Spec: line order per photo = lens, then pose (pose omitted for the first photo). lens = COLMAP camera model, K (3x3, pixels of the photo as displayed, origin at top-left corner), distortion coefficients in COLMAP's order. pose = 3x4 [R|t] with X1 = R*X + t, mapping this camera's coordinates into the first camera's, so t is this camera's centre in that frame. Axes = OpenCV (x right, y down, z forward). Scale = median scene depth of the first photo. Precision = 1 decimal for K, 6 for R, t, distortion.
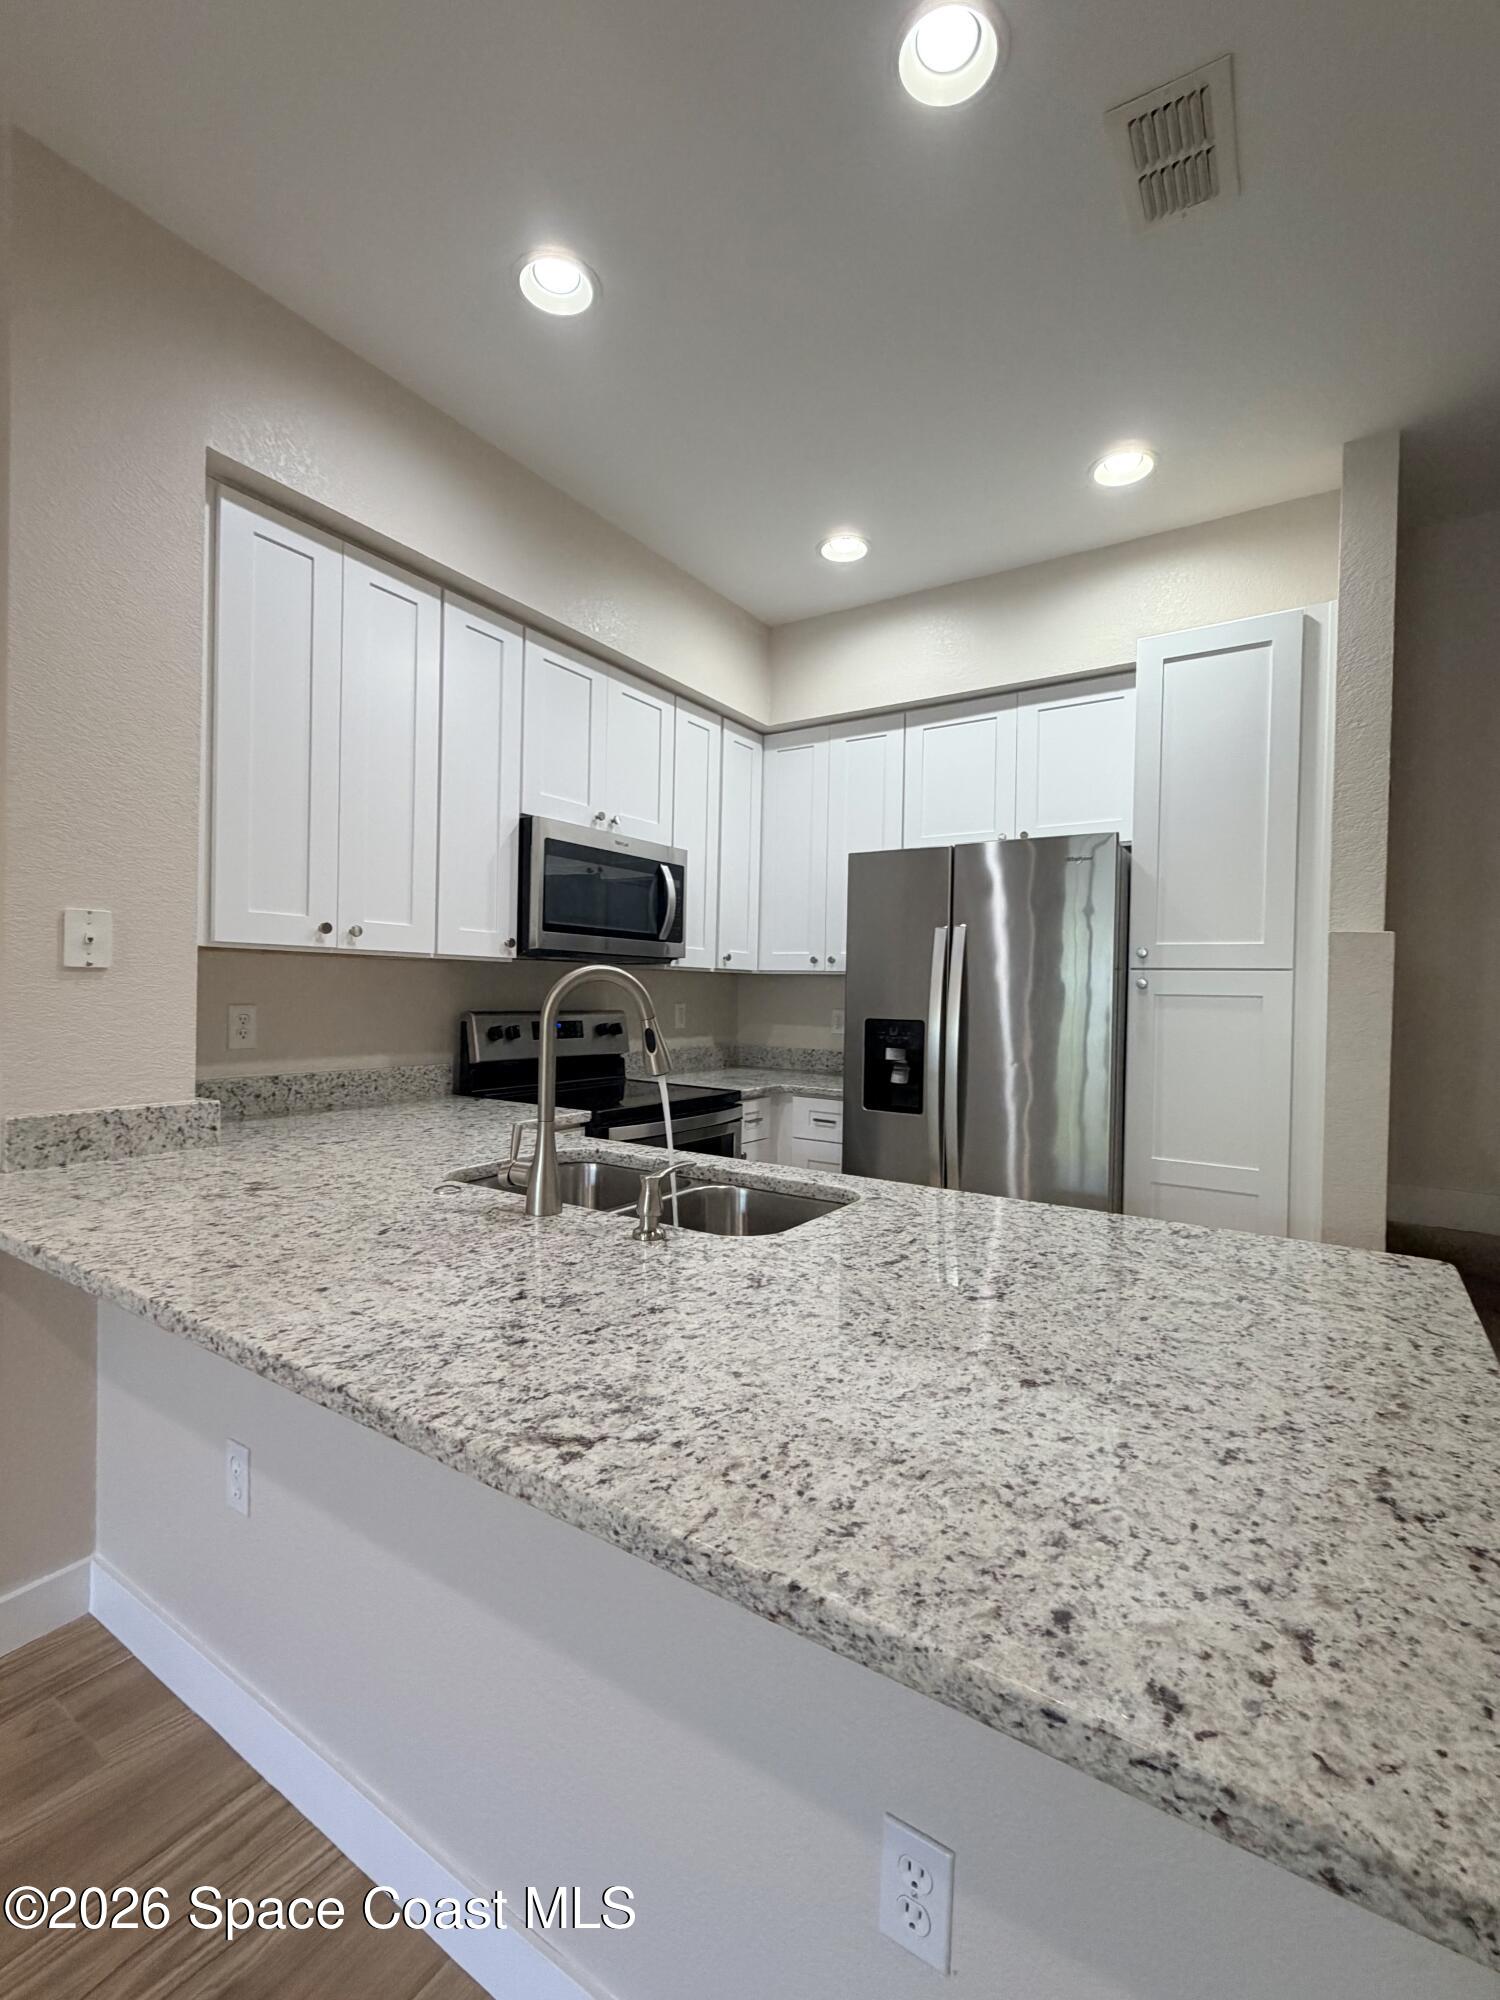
lens RADIAL K [[889.9, 0, 750.0], [0, 889.9, 1000.0], [0, 0, 1]] dist [0.000197, -0.000041]
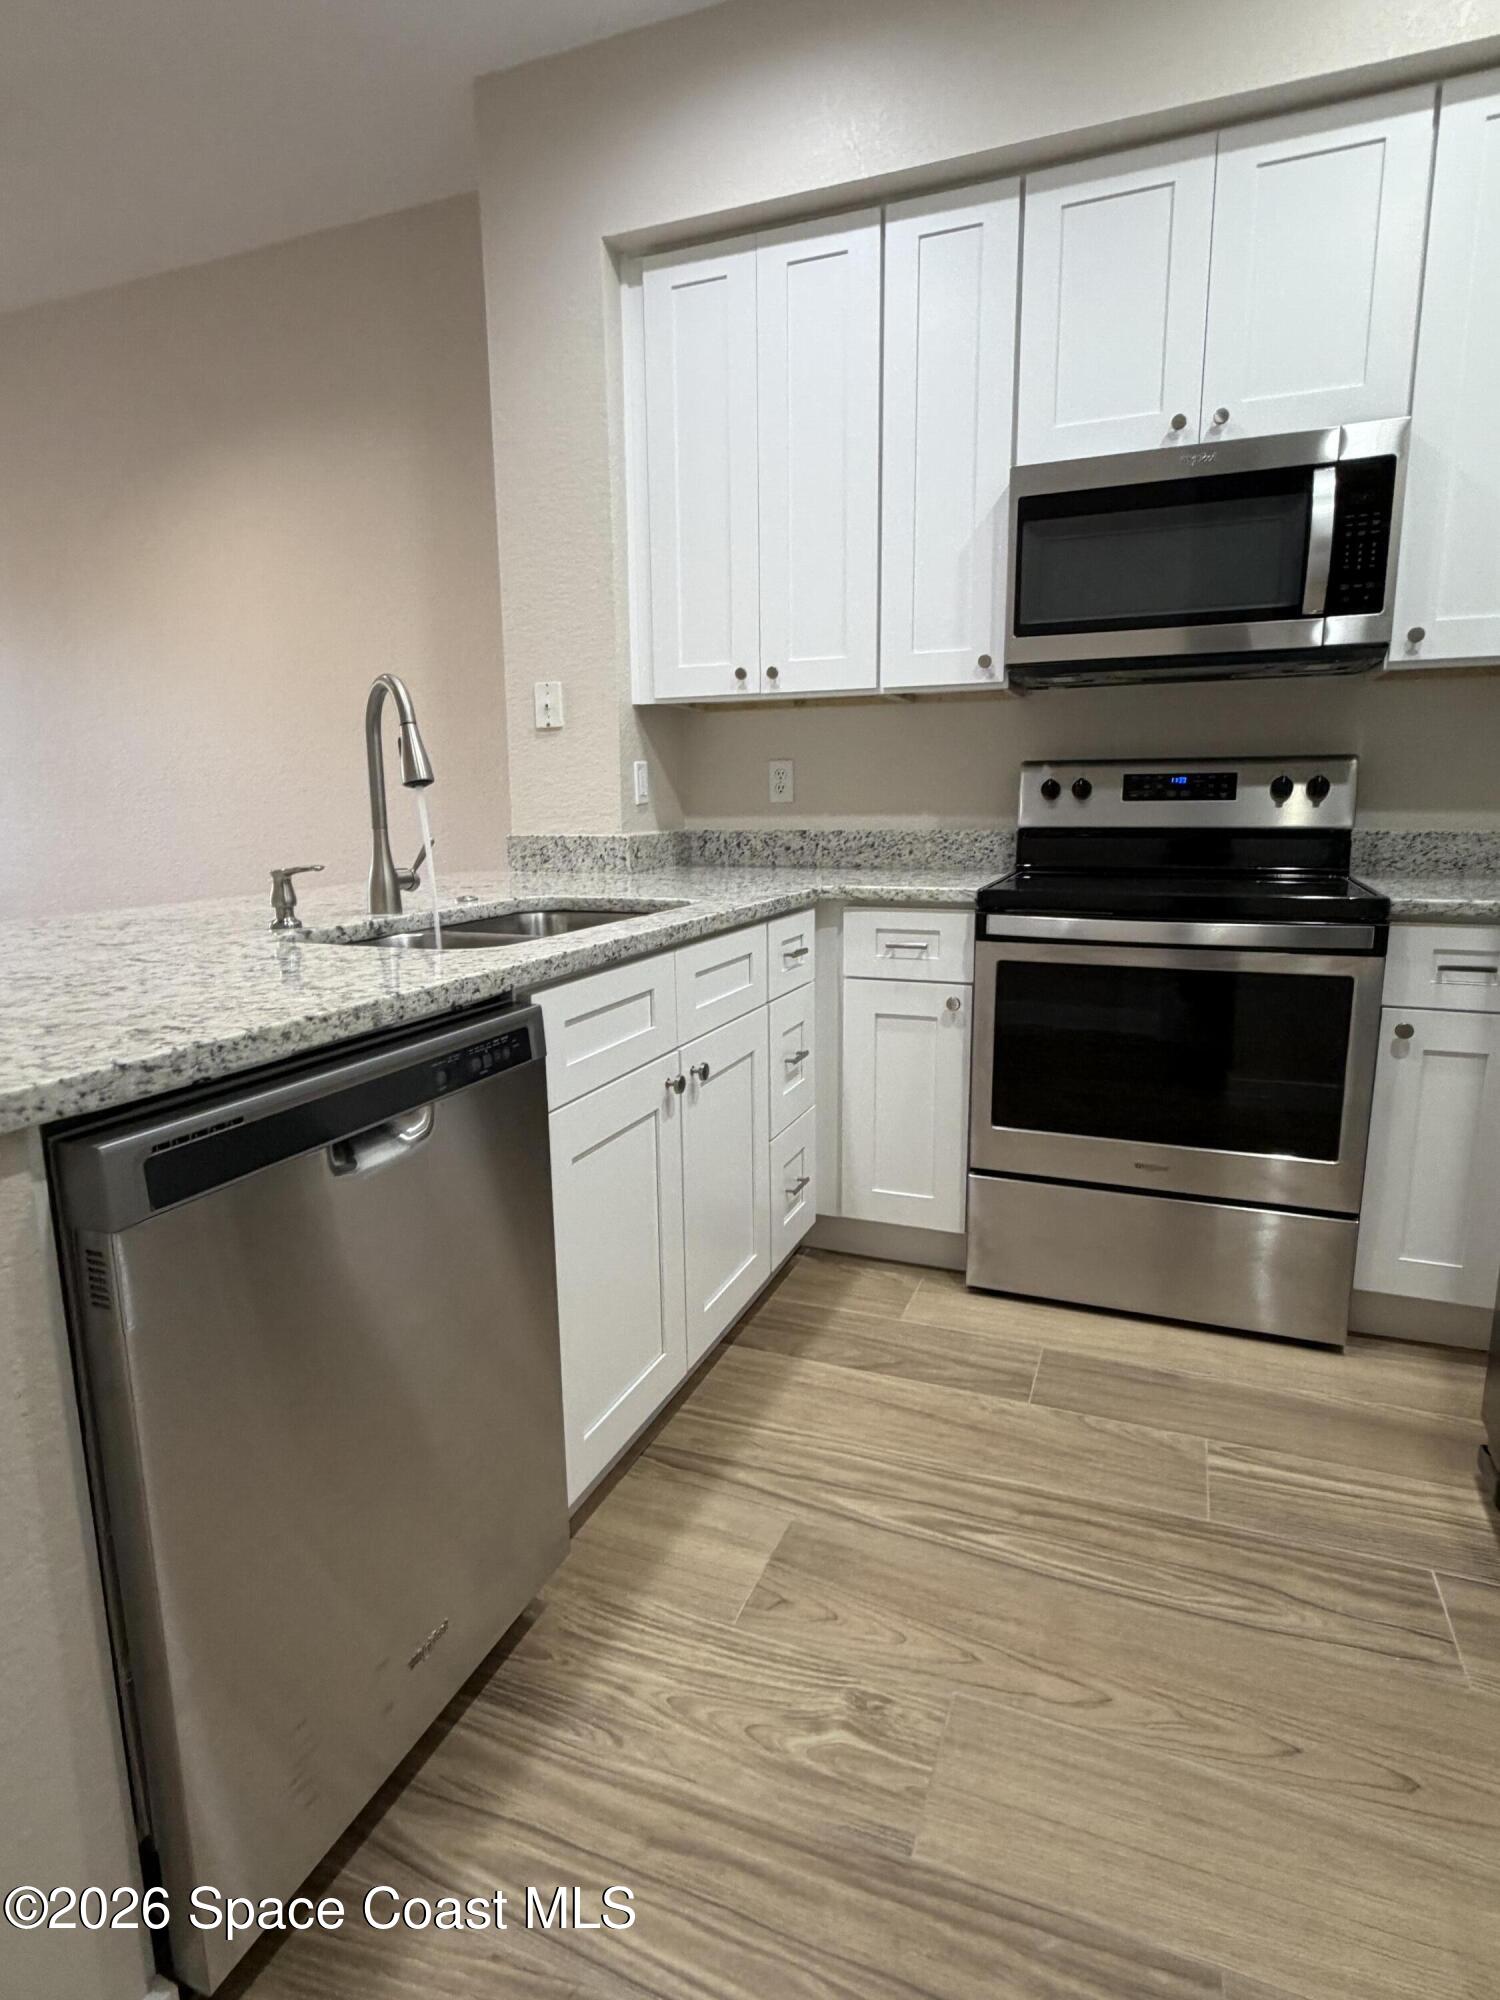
lens RADIAL K [[1068.6, 0, 744.7], [0, 1068.6, 999.9], [0, 0, 1]] dist [0.000951, -0.001441]
pose [[0.195333, 0.159782, -0.967634, 0.895527], [0.005058, 0.986462, 0.163912, 0.100938], [0.980724, -0.036912, 0.191880, 0.915647]]
